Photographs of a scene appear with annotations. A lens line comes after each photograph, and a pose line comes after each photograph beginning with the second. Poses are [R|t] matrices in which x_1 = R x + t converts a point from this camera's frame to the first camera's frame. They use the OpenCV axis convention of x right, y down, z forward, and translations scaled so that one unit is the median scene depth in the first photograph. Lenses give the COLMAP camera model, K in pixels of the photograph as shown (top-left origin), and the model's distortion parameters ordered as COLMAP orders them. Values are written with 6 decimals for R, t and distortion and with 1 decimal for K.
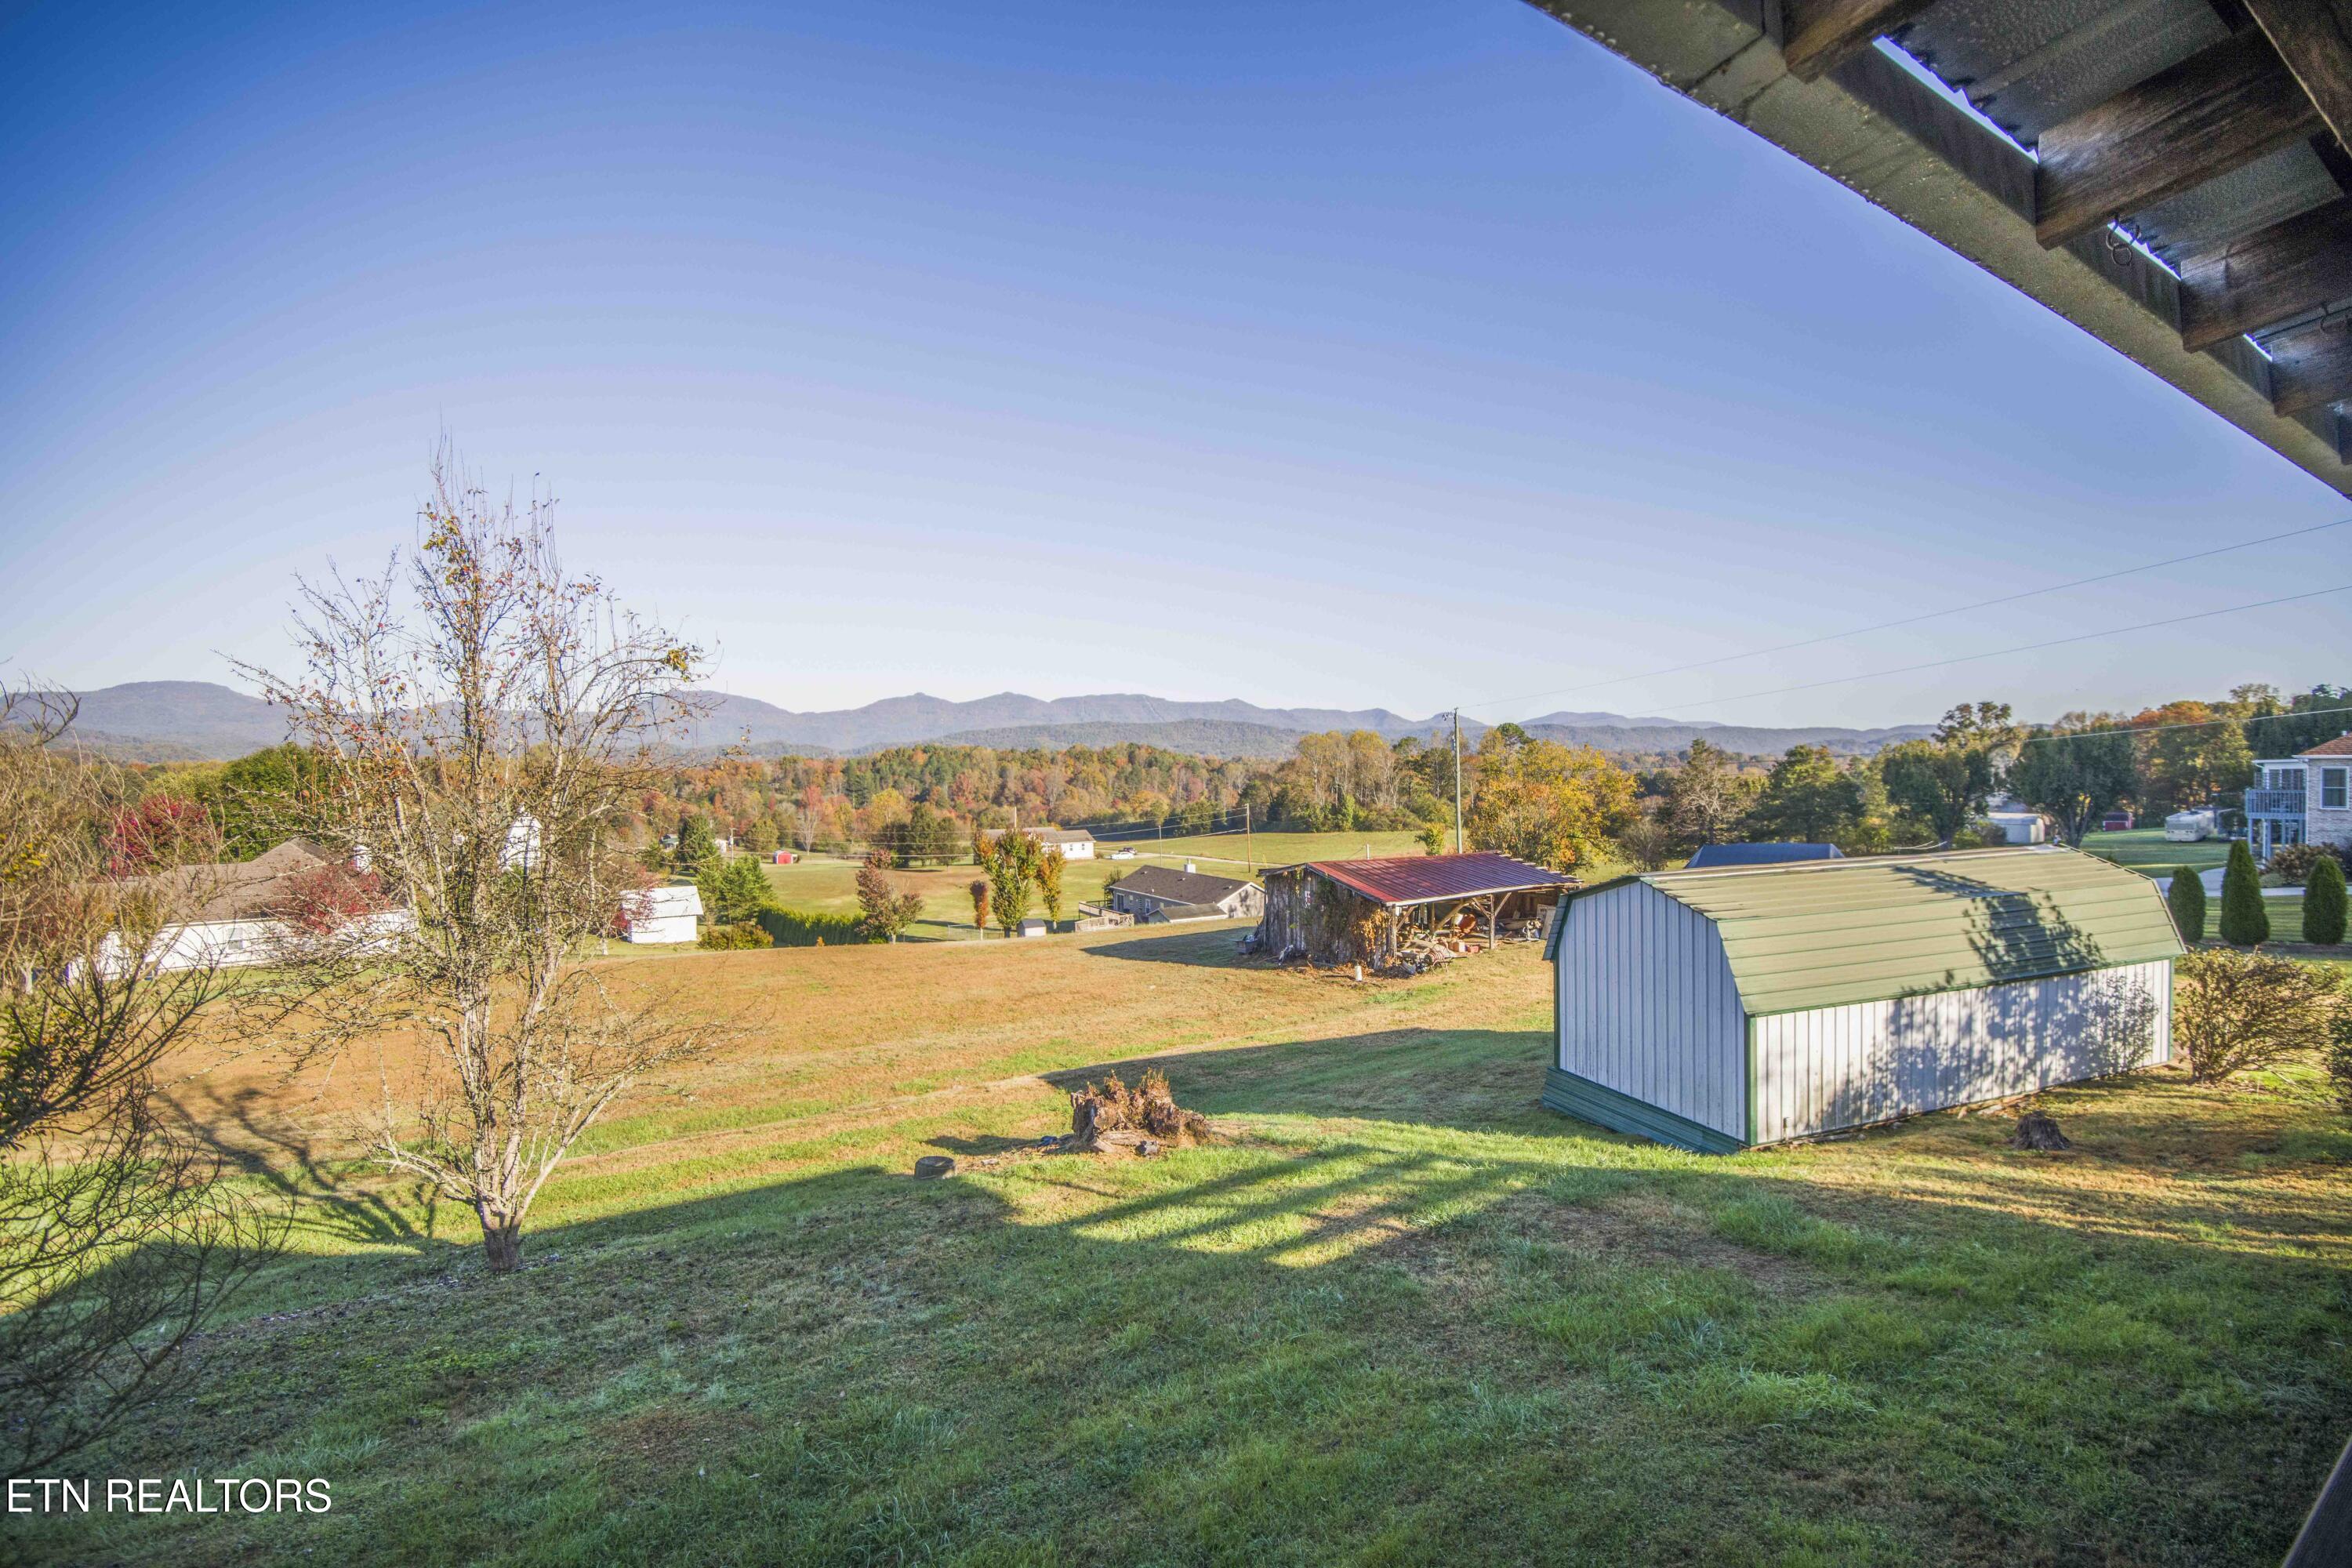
lens RADIAL K [[1078.2, 0, 1190.6], [0, 1078.2, 773.0], [0, 0, 1]] dist [0.004431, -0.027998]
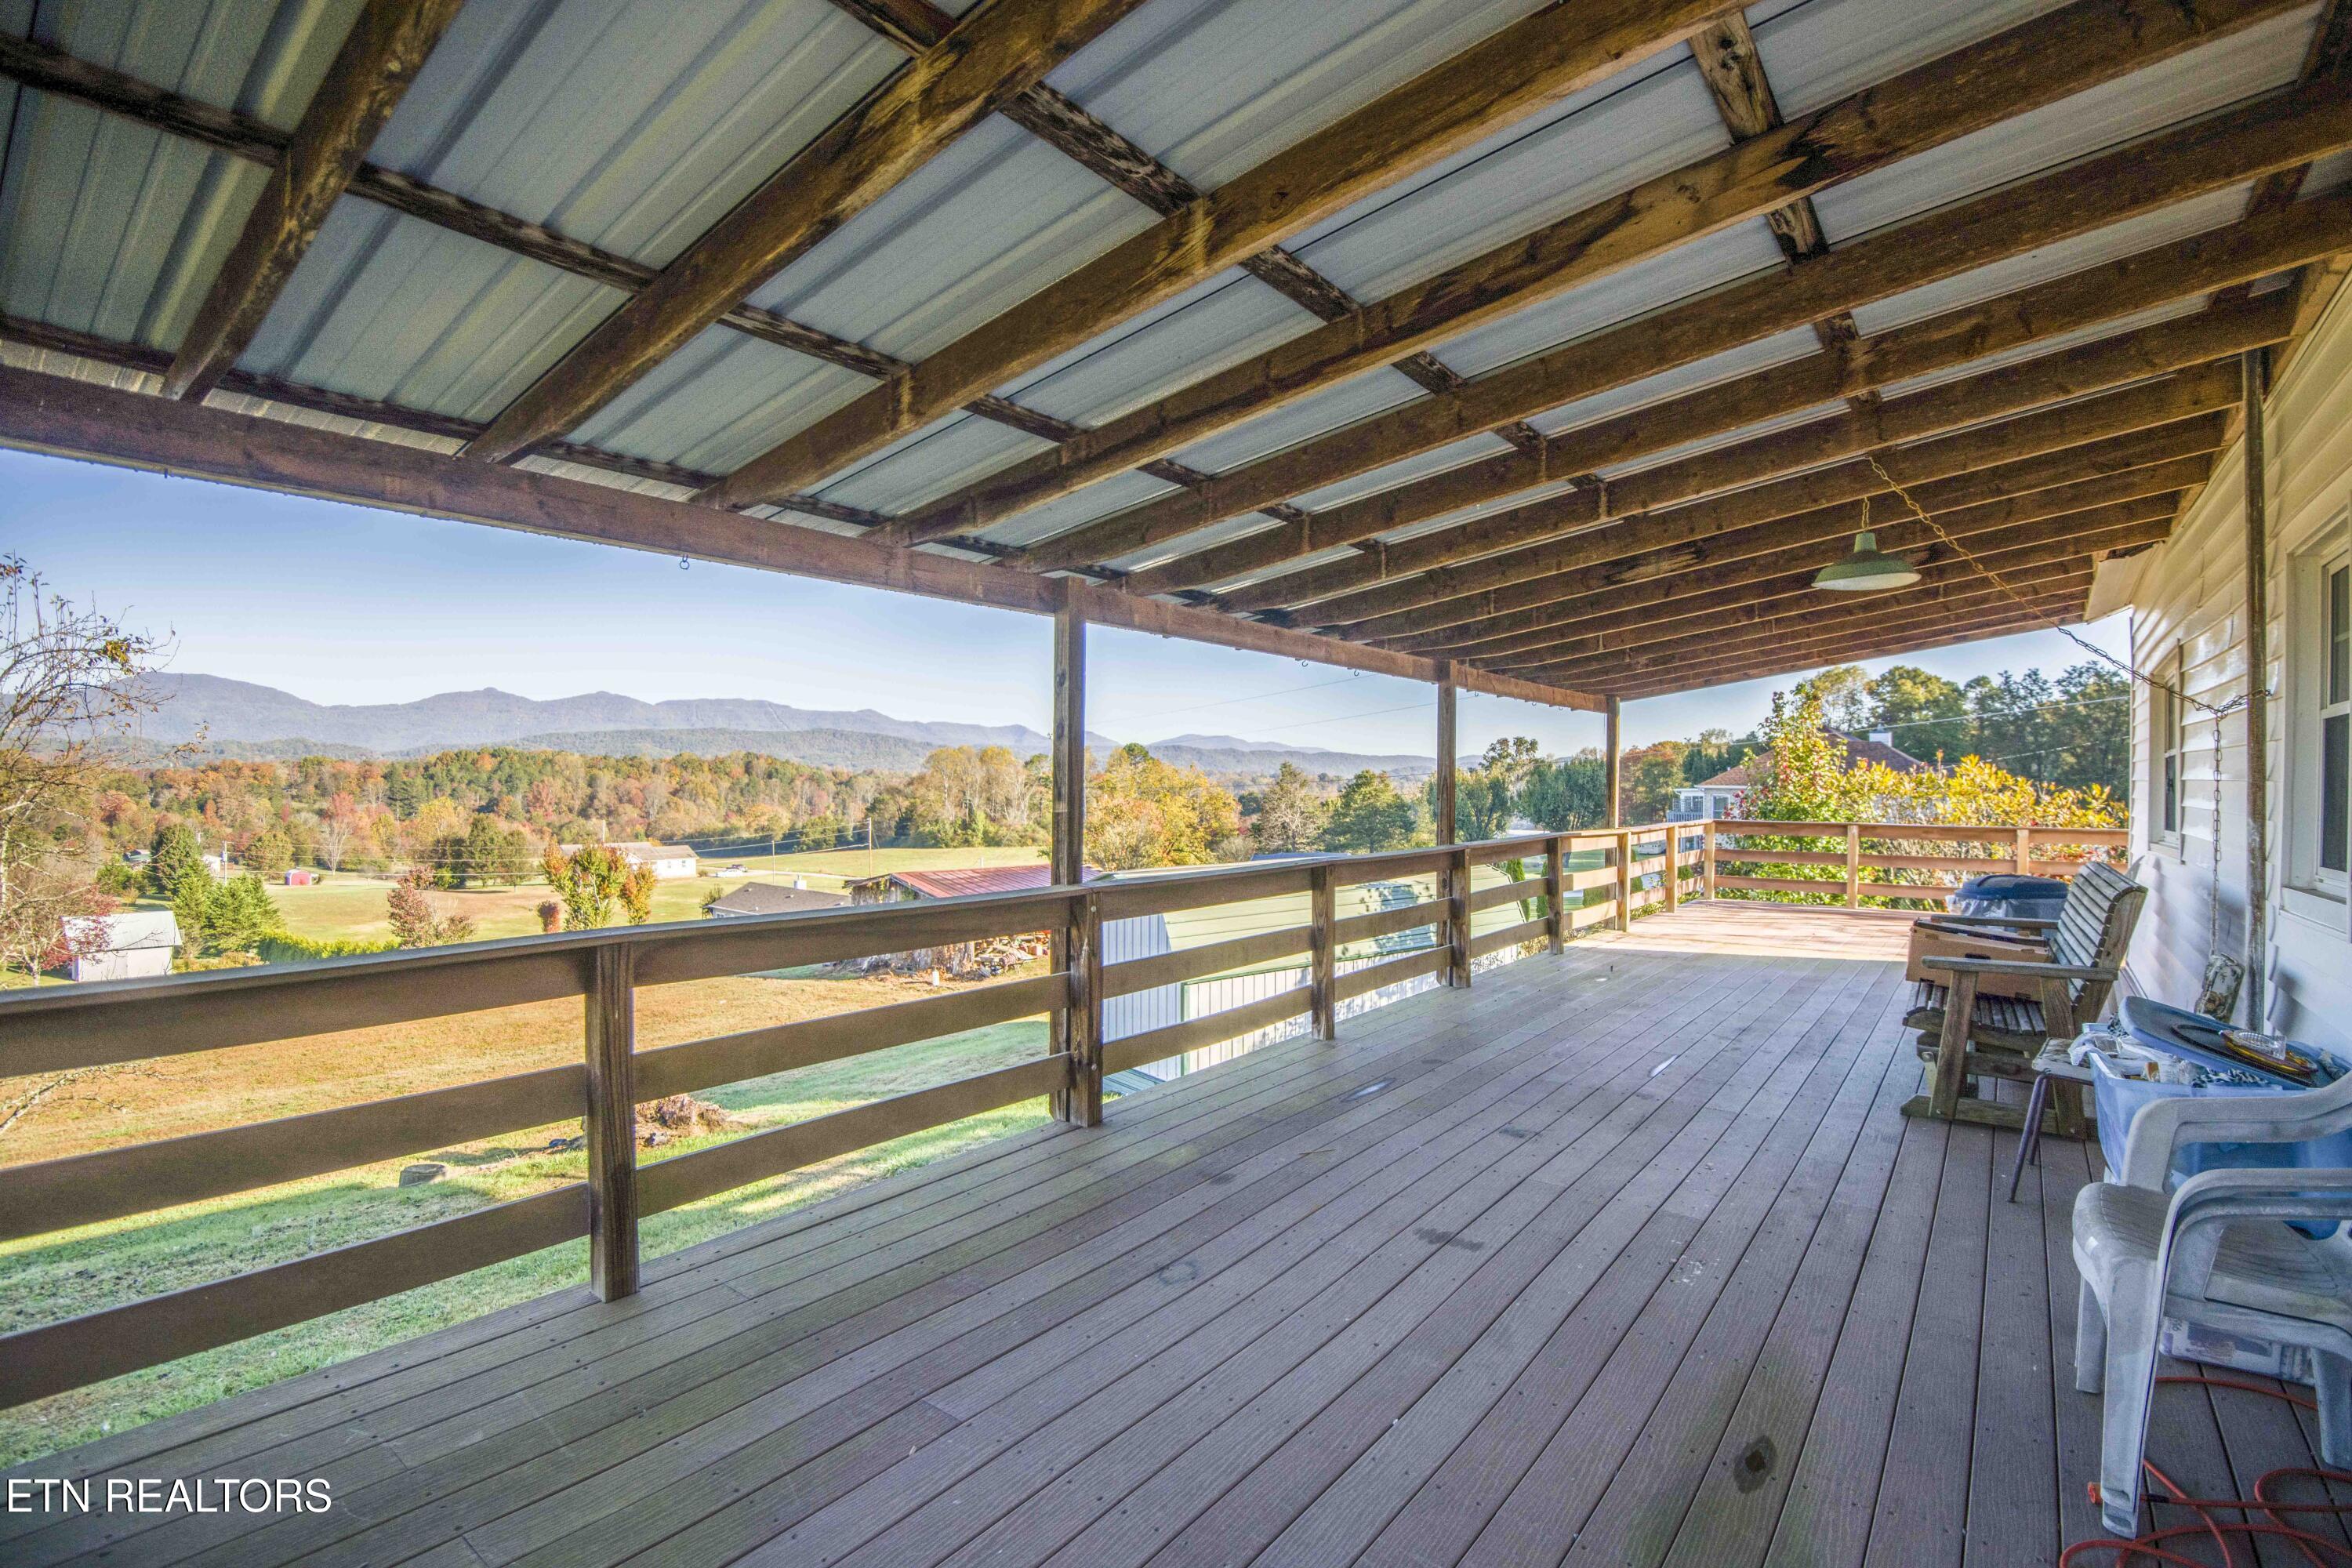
lens RADIAL K [[1080.5, 0, 1208.7], [0, 1080.5, 781.6], [0, 0, 1]] dist [-0.018049, -0.019204]
pose [[0.940146, 0.018461, 0.340270, 0.017001], [-0.016090, 0.999823, -0.009789, 0.000551], [-0.340391, 0.003728, 0.940277, -0.025814]]
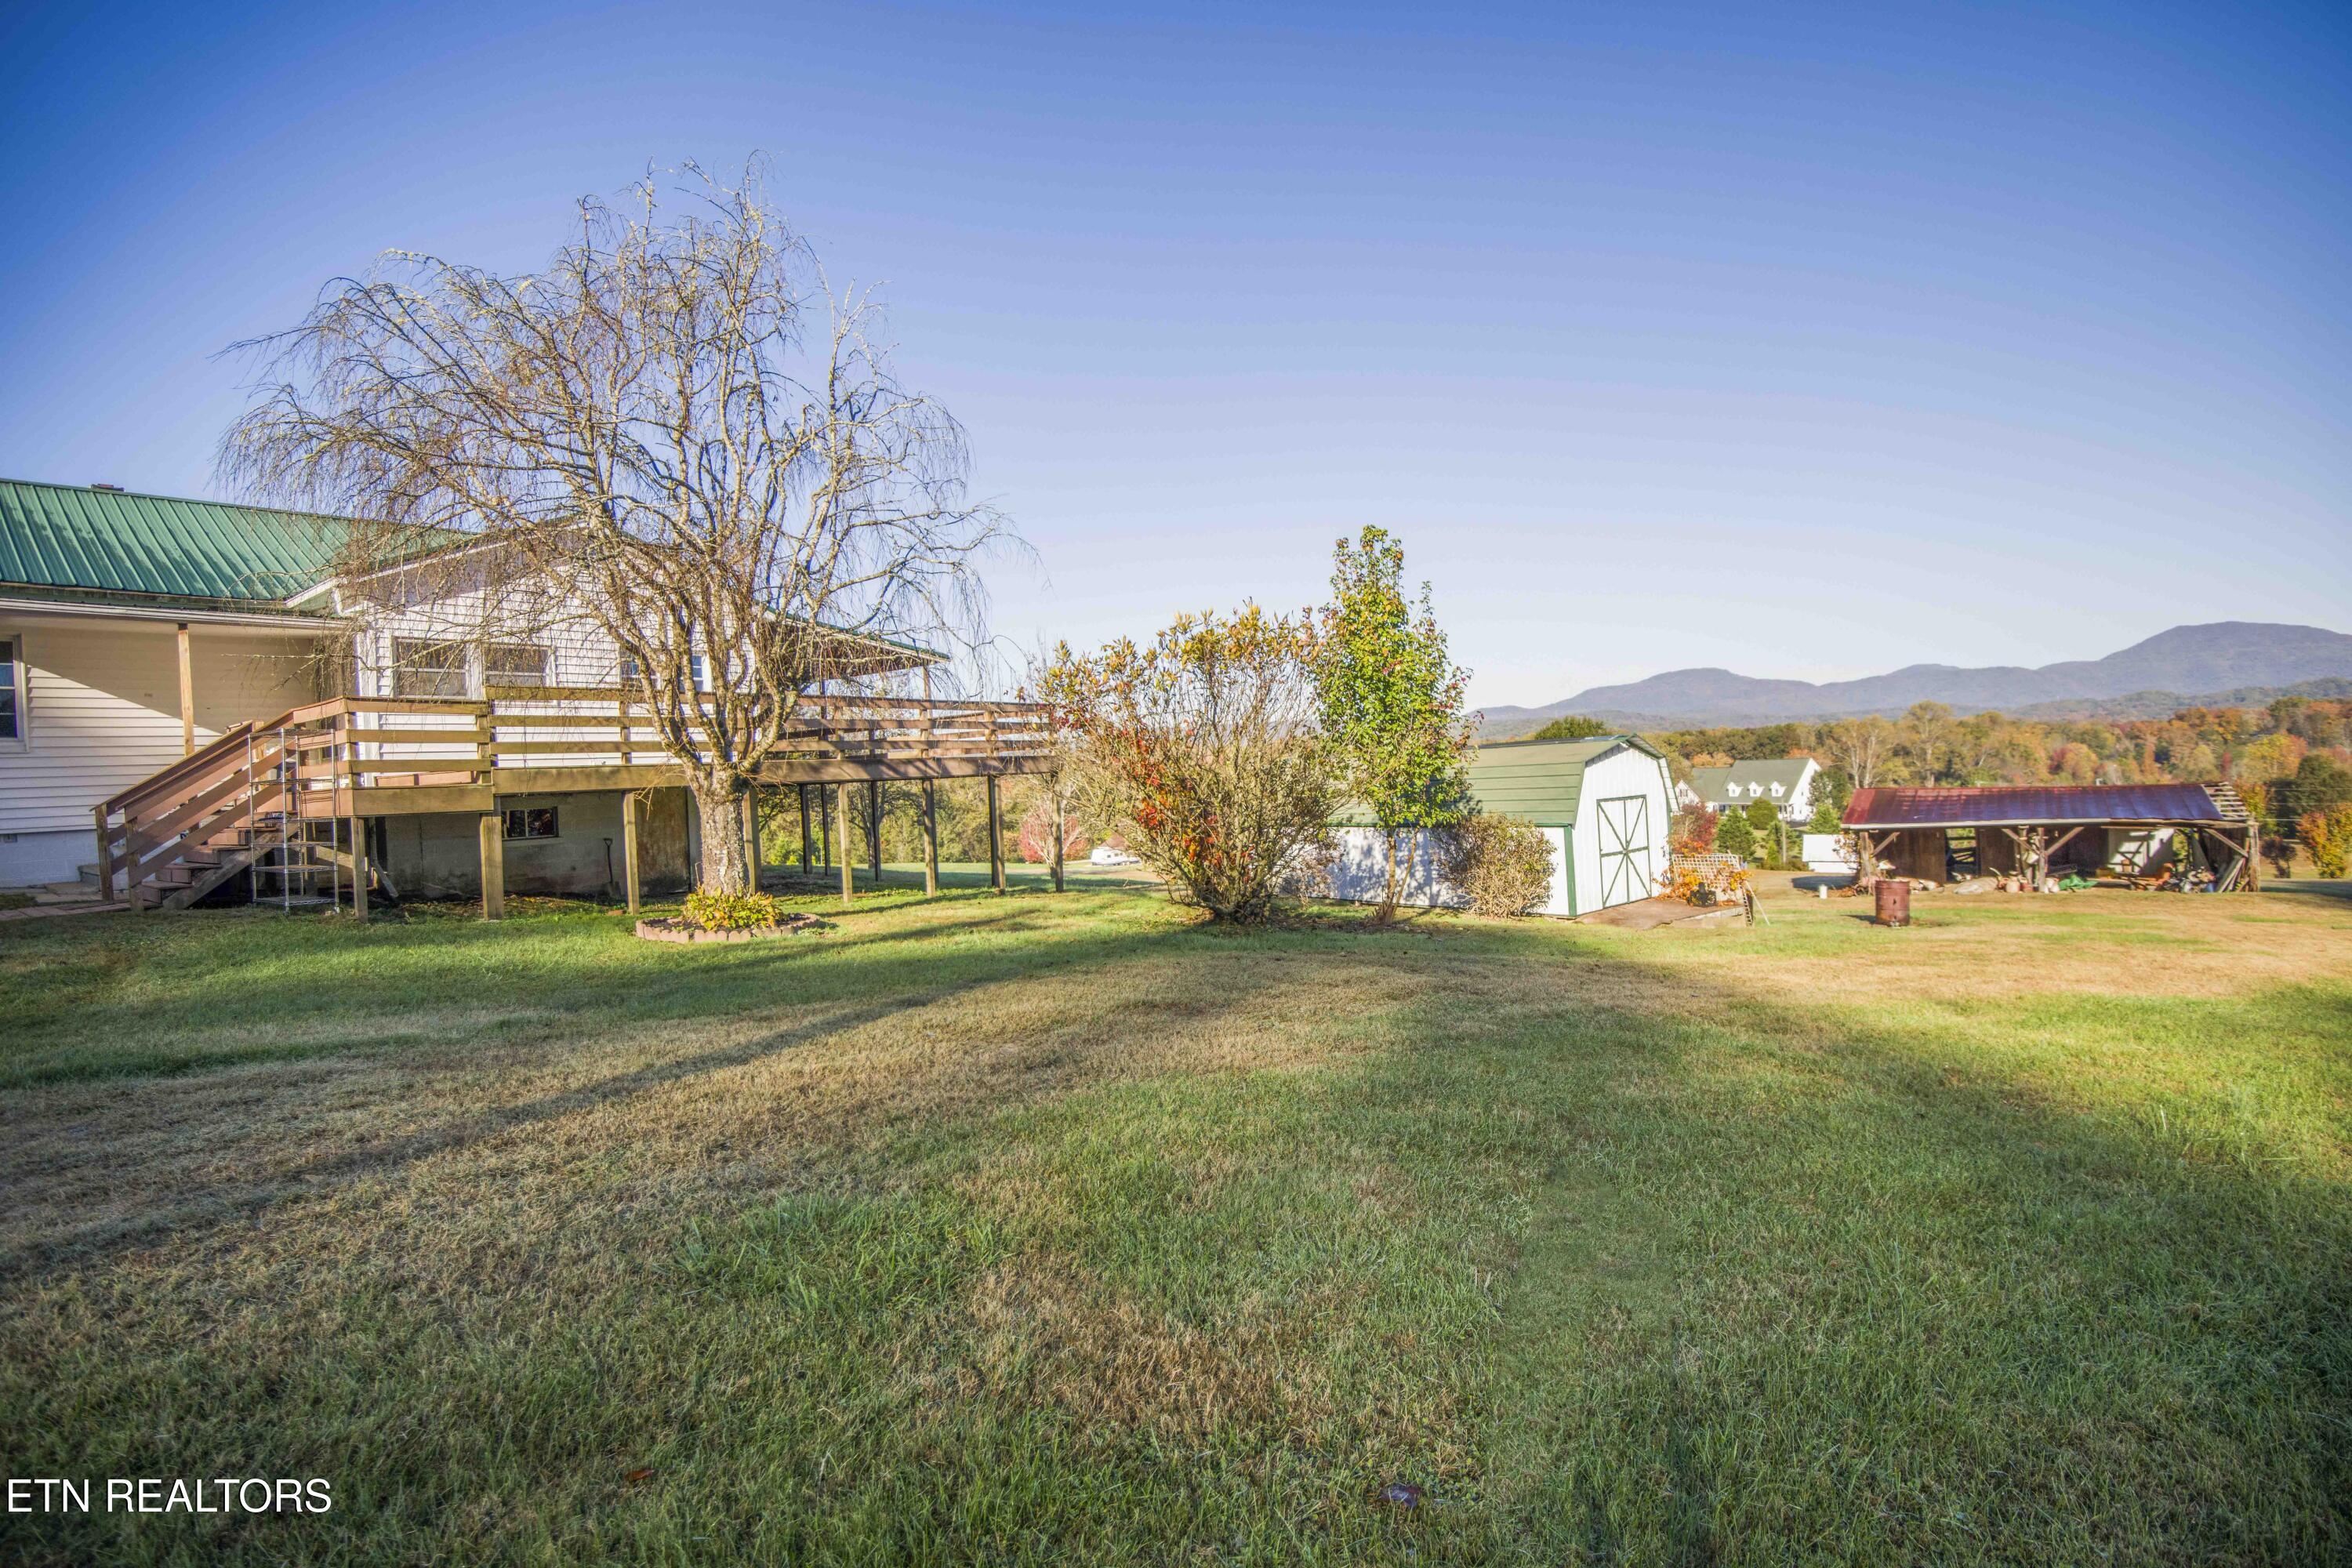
lens RADIAL K [[1077.5, 0, 1189.5], [0, 1077.5, 773.4], [0, 0, 1]] dist [0.015847, -0.028933]
pose [[0.359211, 0.000084, -0.933257, 0.323323], [0.032840, 0.999380, 0.012730, 0.014151], [0.932679, -0.035220, 0.358985, 0.028668]]
